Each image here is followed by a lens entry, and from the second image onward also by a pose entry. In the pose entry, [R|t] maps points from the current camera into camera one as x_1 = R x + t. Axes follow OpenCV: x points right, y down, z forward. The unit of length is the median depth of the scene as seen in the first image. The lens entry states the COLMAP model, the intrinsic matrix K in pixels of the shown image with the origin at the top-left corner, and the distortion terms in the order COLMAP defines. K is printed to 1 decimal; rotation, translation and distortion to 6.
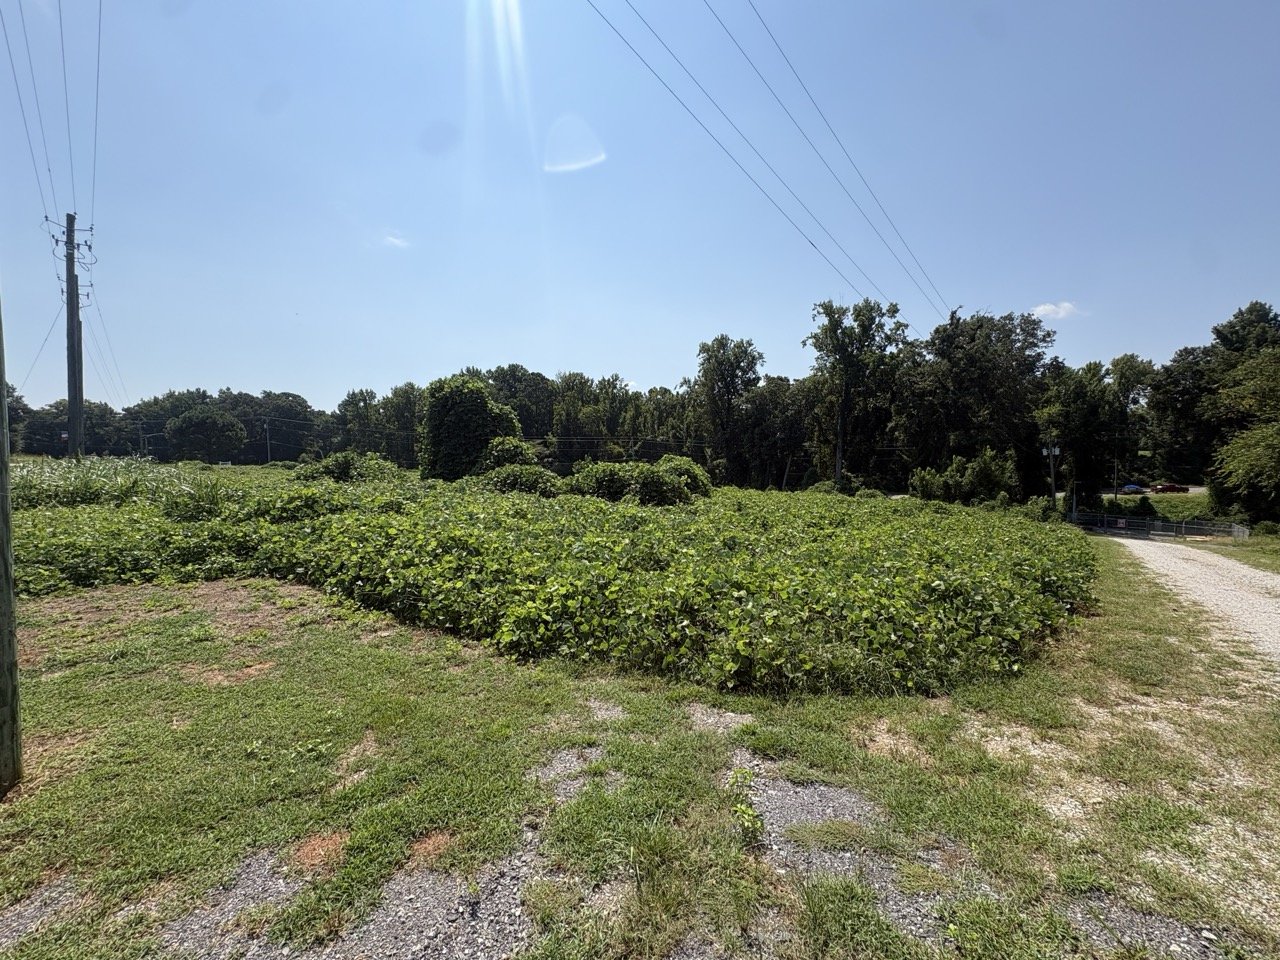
lens RADIAL K [[511.4, 0, 640.0], [0, 511.4, 480.0], [0, 0, 1]] dist [0.002801, 0.000043]
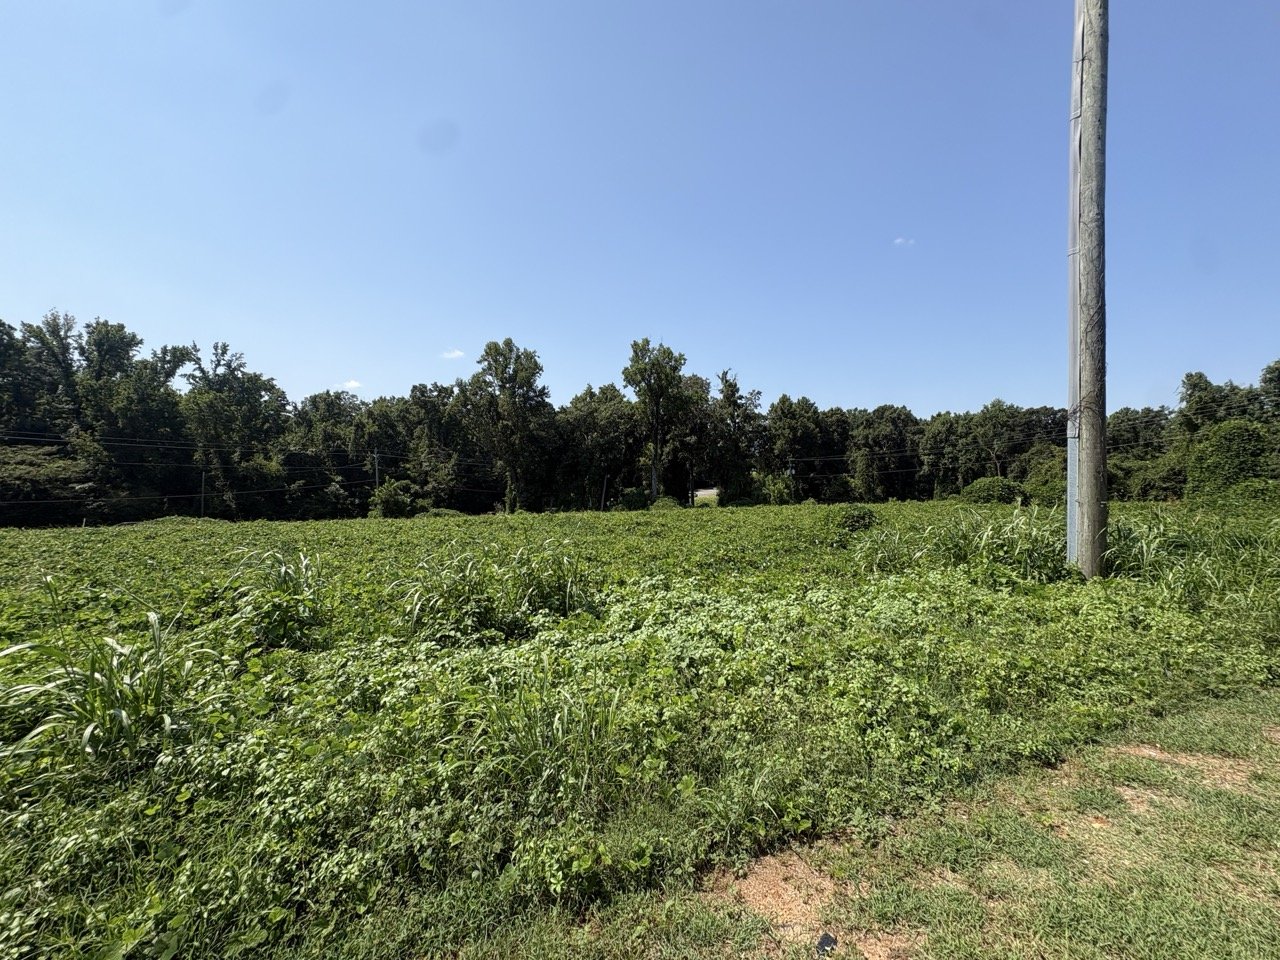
lens RADIAL K [[510.4, 0, 640.0], [0, 510.4, 480.0], [0, 0, 1]] dist [0.002687, 0.000093]
pose [[0.473033, -0.014742, 0.880921, -1.492561], [0.044252, 0.998996, -0.007044, -0.070646], [-0.879933, 0.042315, 0.473210, 1.152716]]
